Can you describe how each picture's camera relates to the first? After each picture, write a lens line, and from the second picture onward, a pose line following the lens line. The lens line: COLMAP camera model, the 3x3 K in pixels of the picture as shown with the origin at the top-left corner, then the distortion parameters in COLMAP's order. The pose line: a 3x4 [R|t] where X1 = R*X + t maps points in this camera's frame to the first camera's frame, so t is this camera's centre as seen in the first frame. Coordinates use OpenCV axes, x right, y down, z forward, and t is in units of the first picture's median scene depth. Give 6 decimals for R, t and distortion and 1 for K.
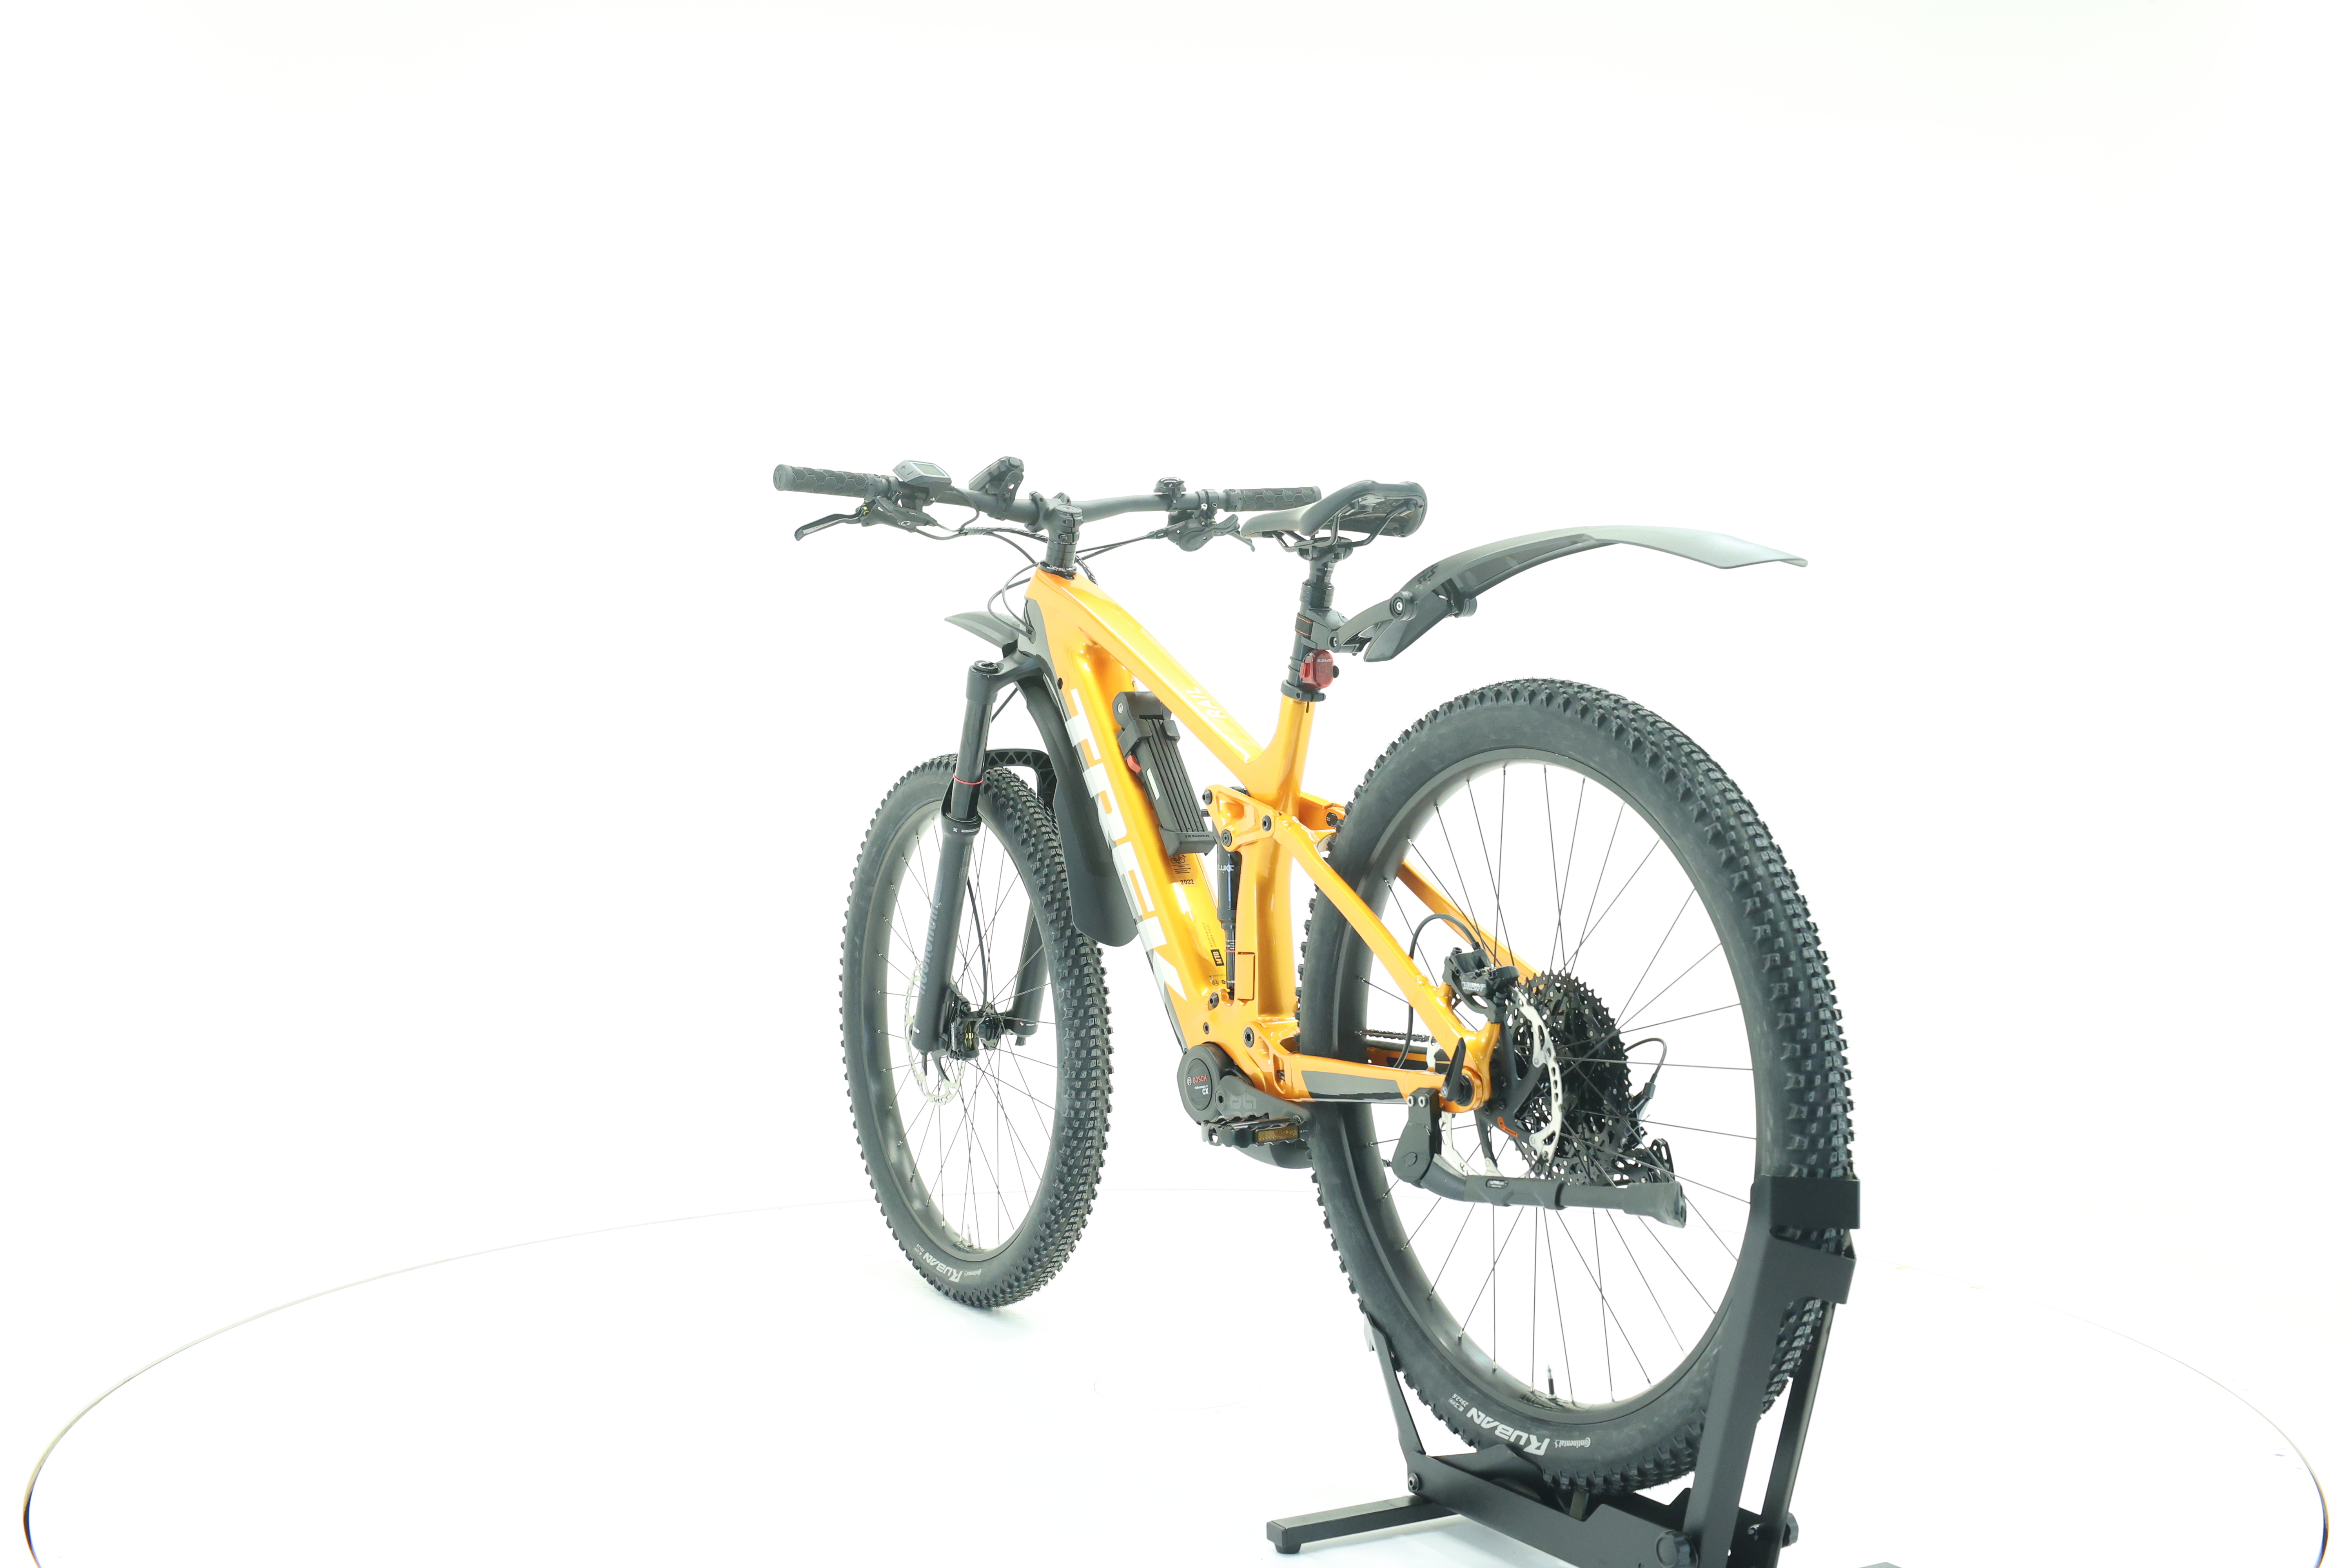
lens RADIAL K [[2482.8, 0, 1173.8], [0, 2482.8, 775.0], [0, 0, 1]] dist [-0.002137, 0.000000]
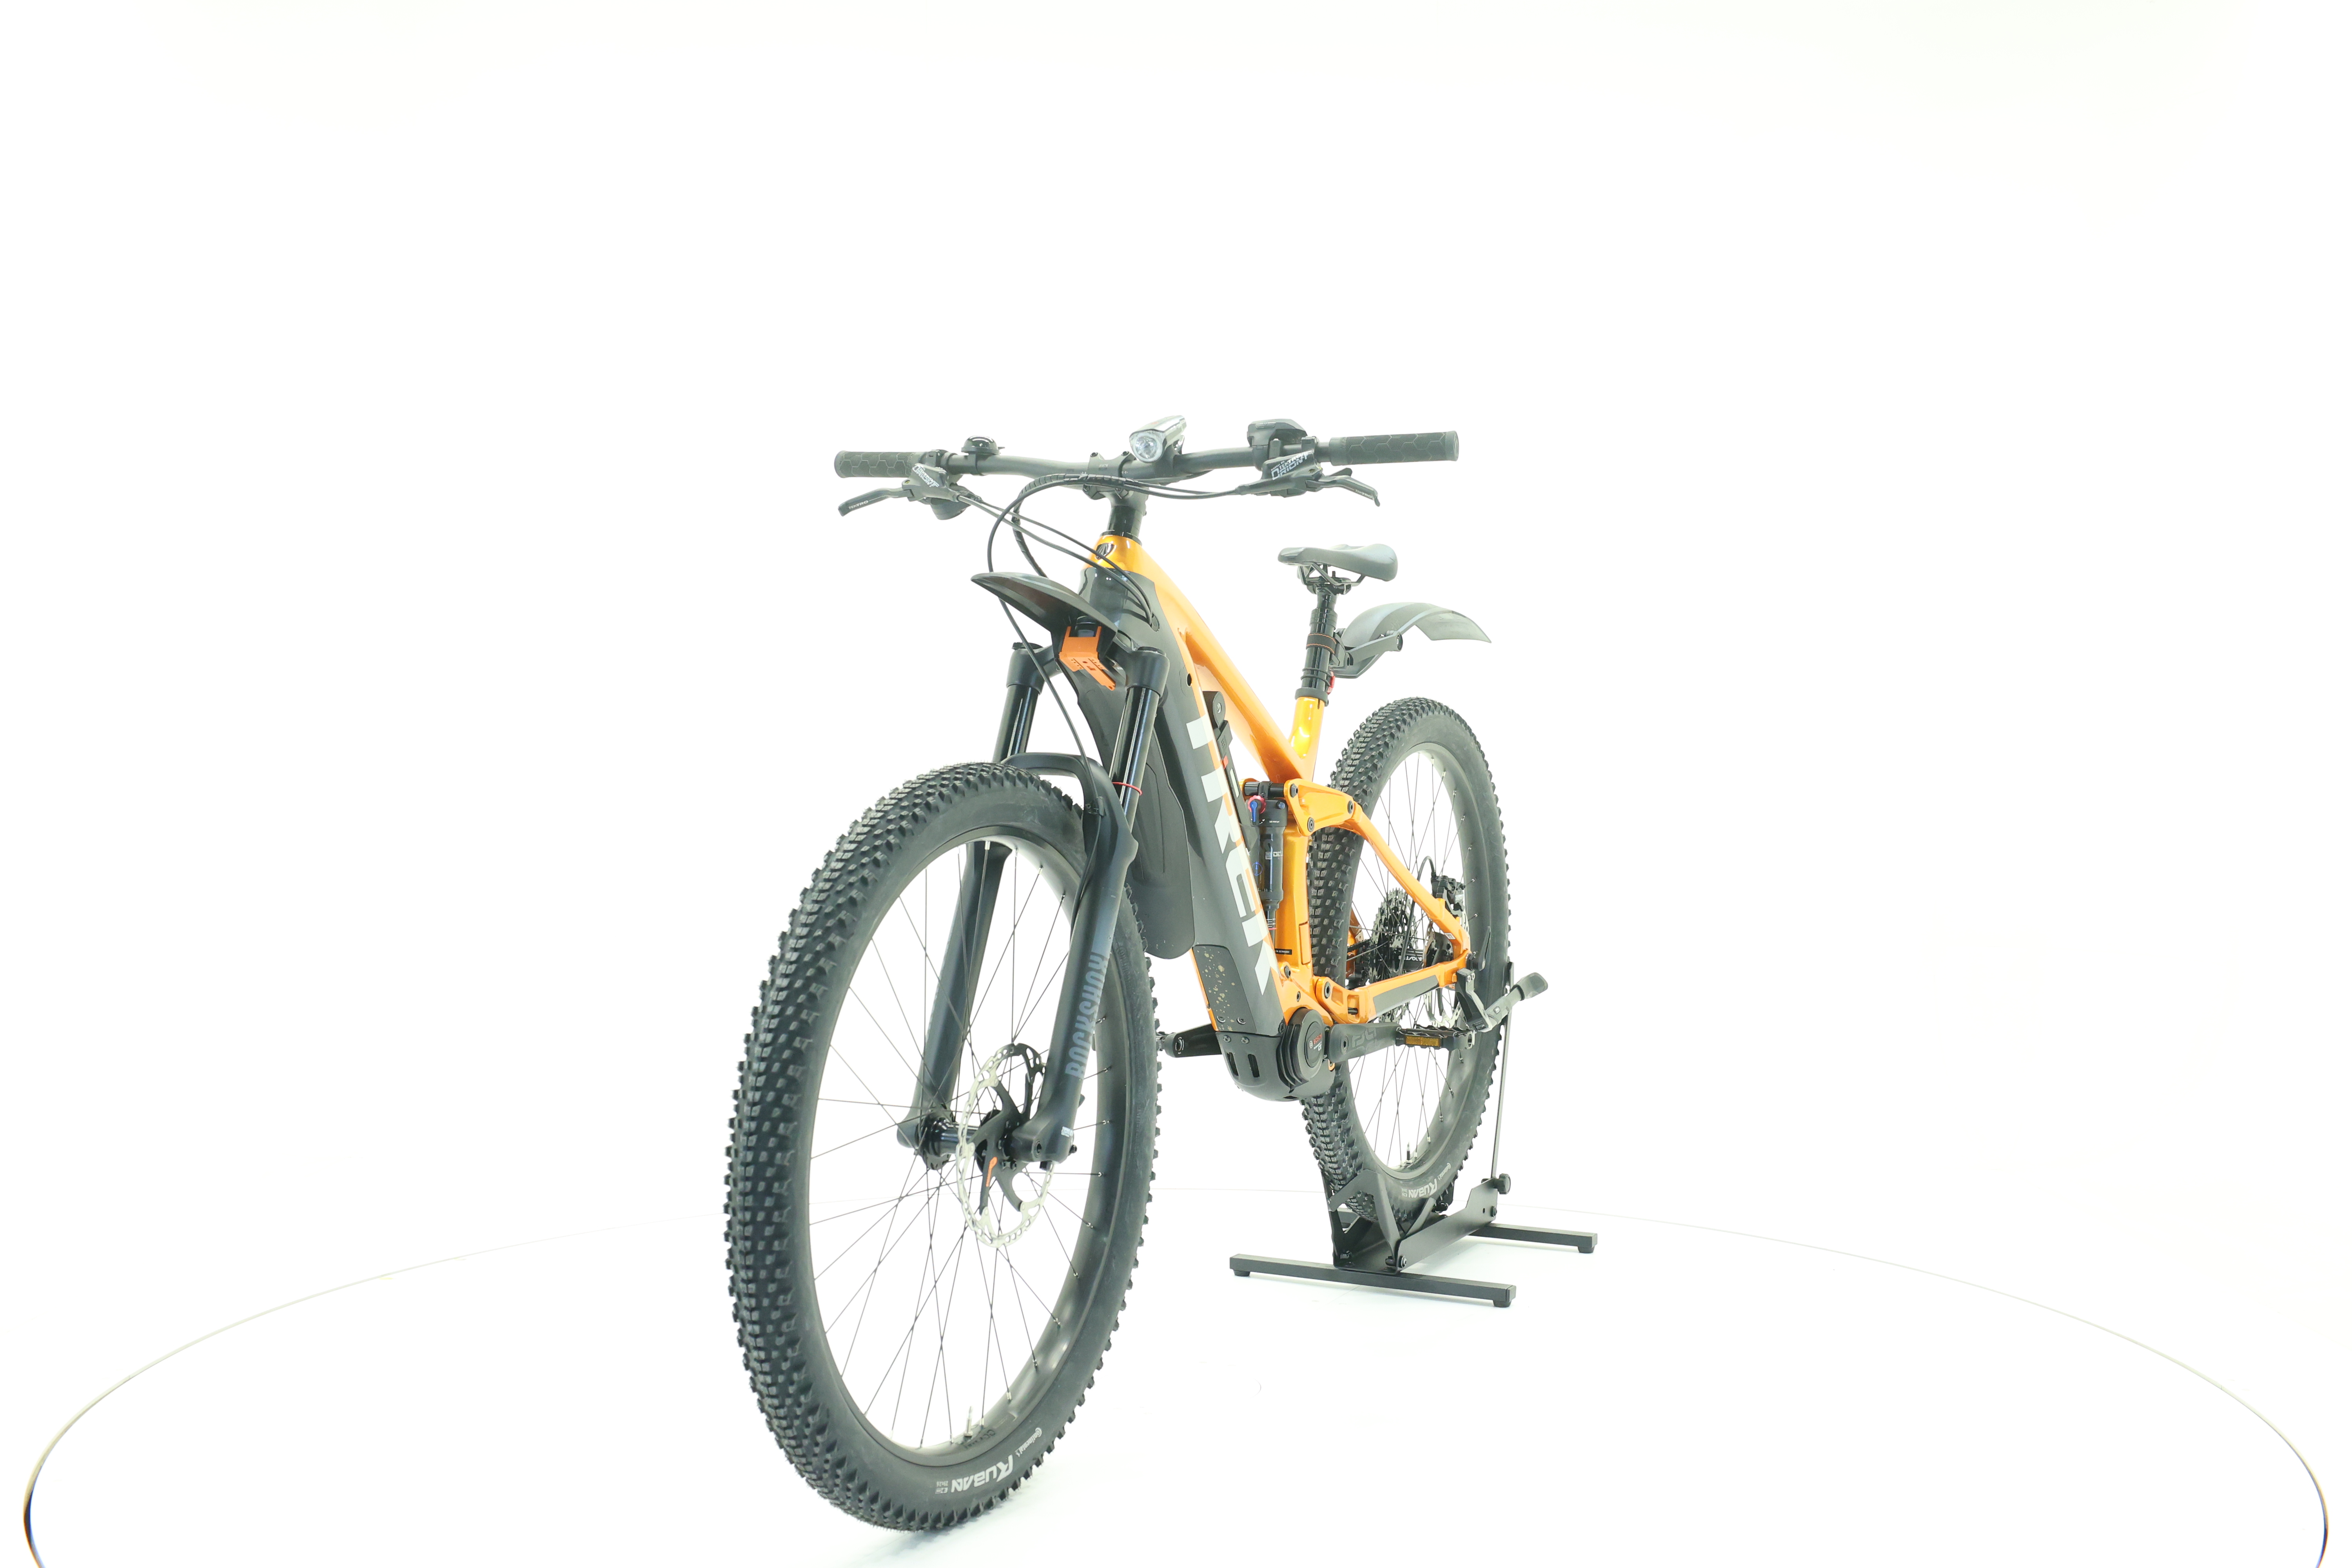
lens RADIAL K [[2482.8, 0, 1170.8], [0, 2482.8, 787.2], [0, 0, 1]] dist [-0.002137, 0.000000]
pose [[-0.549209, -0.023035, 0.835368, -0.866116], [0.010159, 0.999362, 0.034237, -0.030572], [-0.835623, 0.027290, -0.548624, 1.617633]]
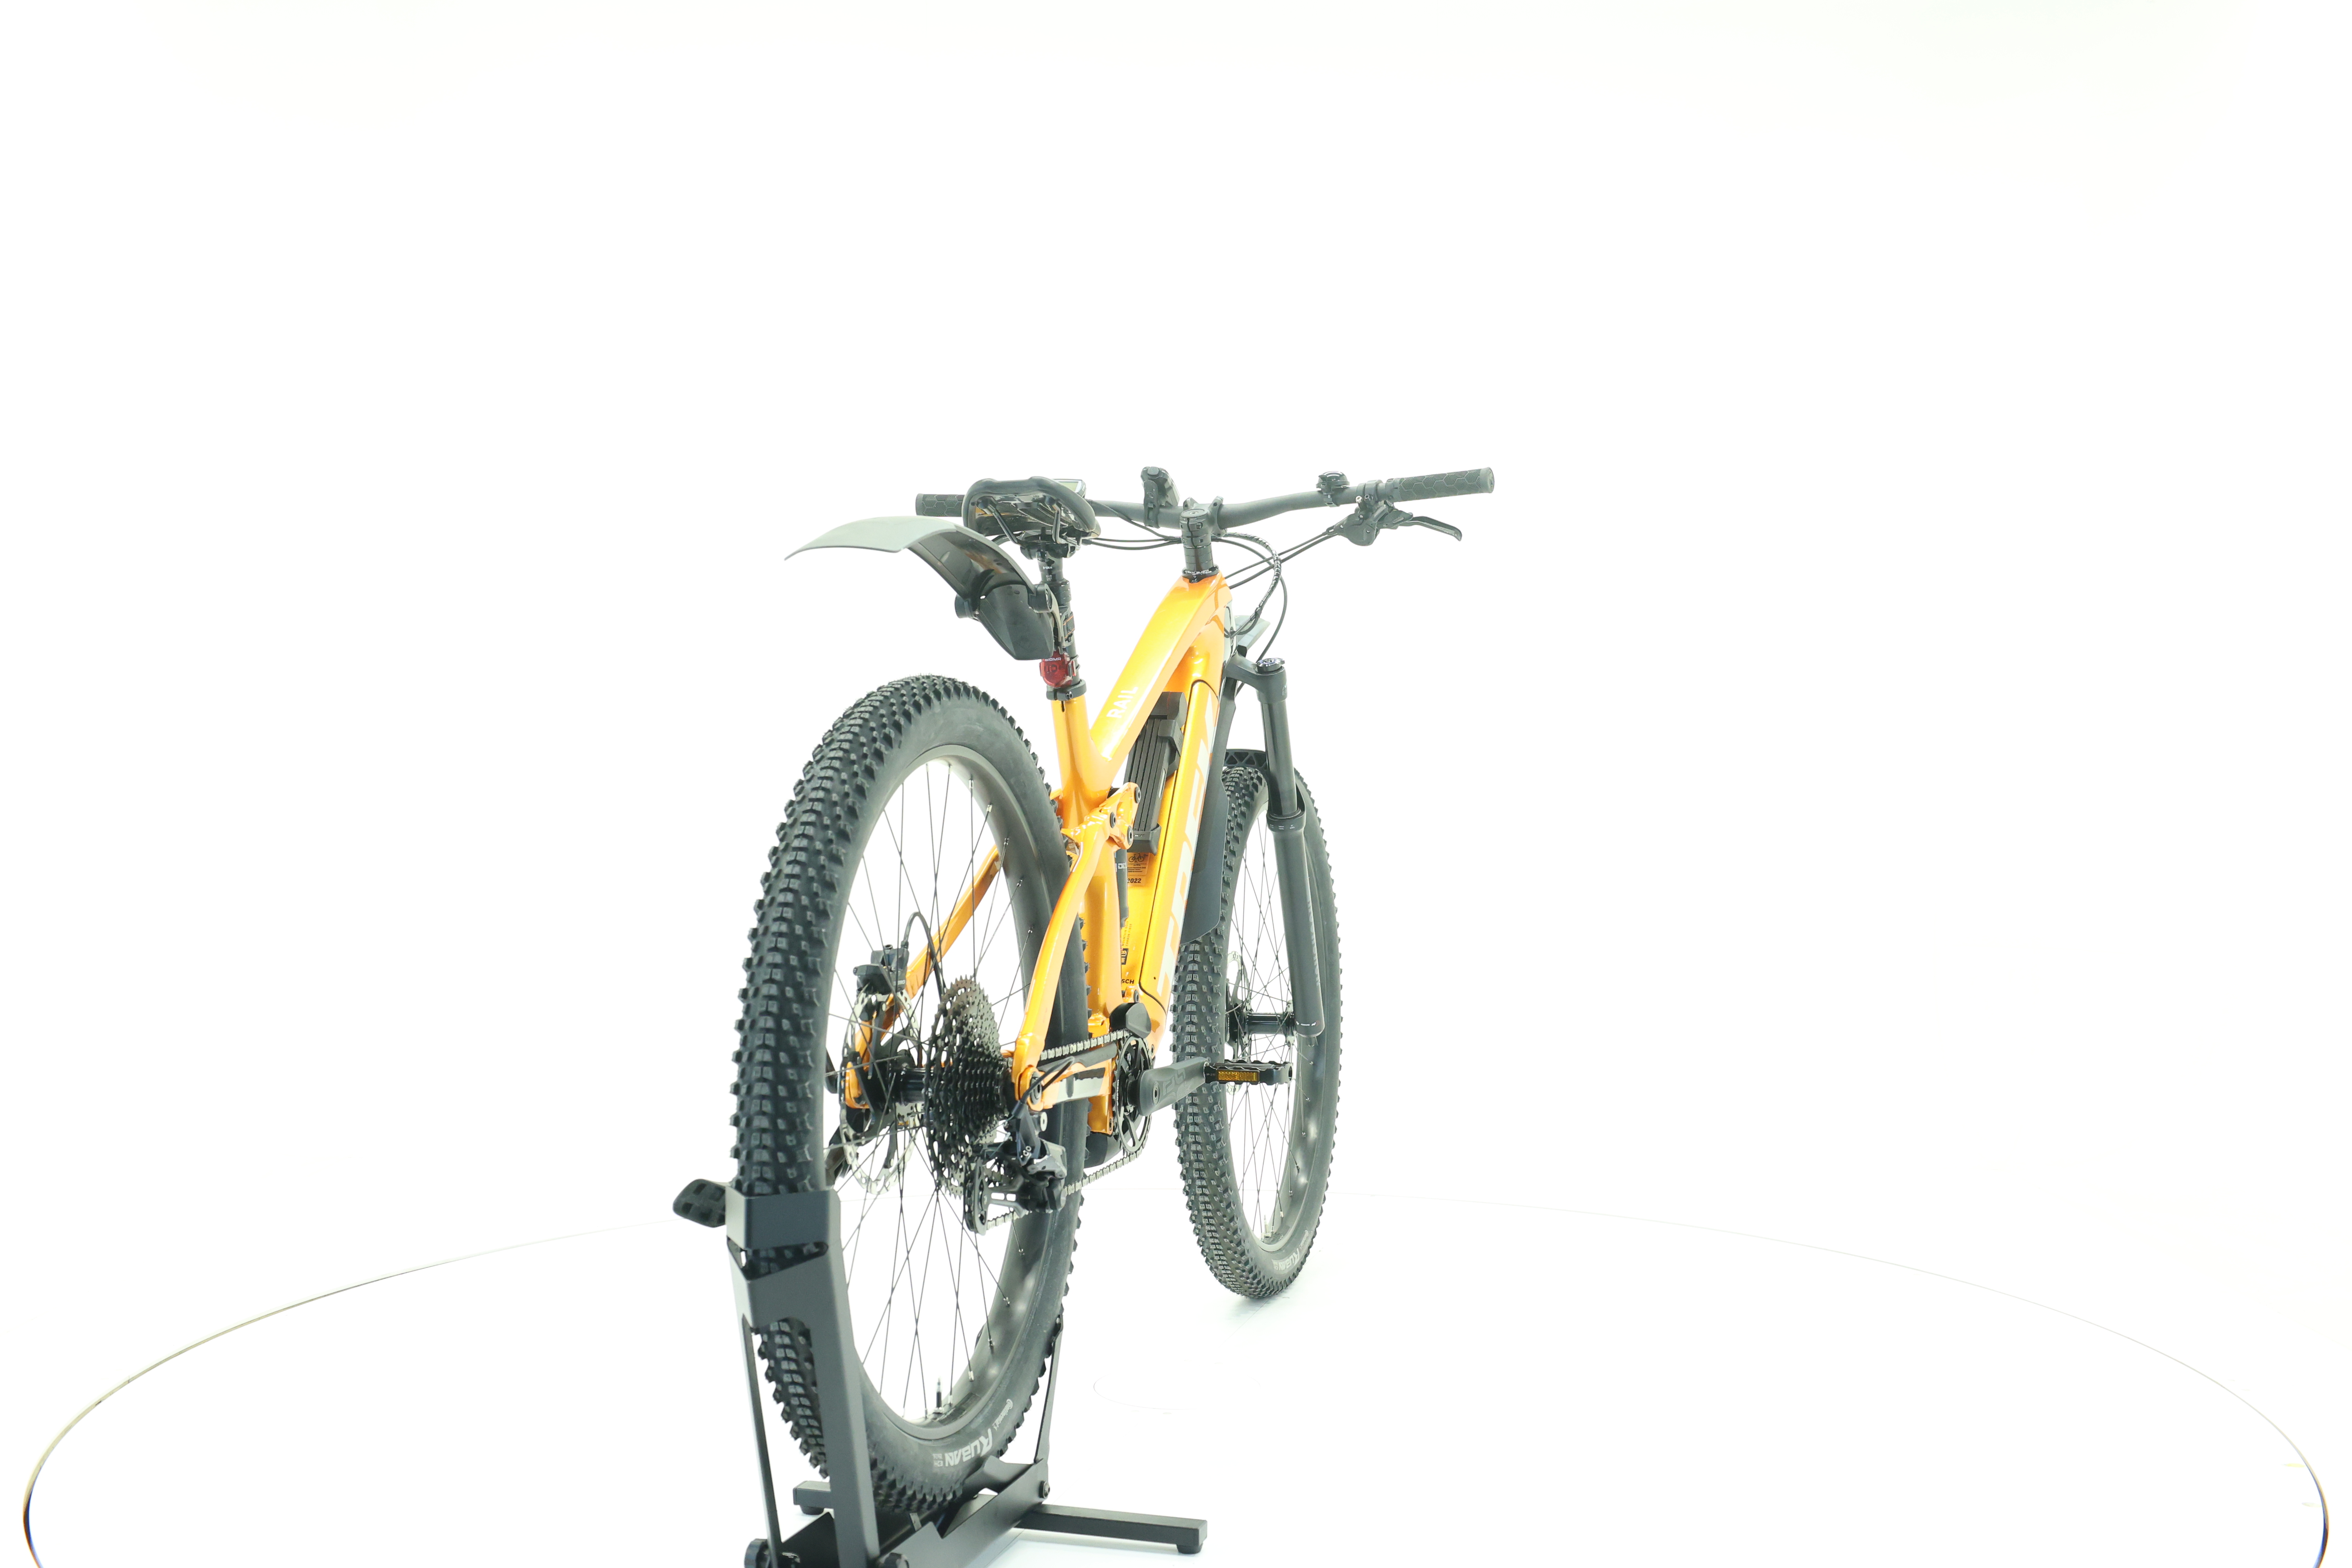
lens RADIAL K [[2482.8, 0, 1180.8], [0, 2482.8, 777.6], [0, 0, 1]] dist [-0.002137, 0.000000]
pose [[0.677432, 0.012740, -0.735475, 0.771282], [-0.013953, 0.999893, 0.004468, -0.003645], [0.735453, 0.007235, 0.677537, 0.336250]]
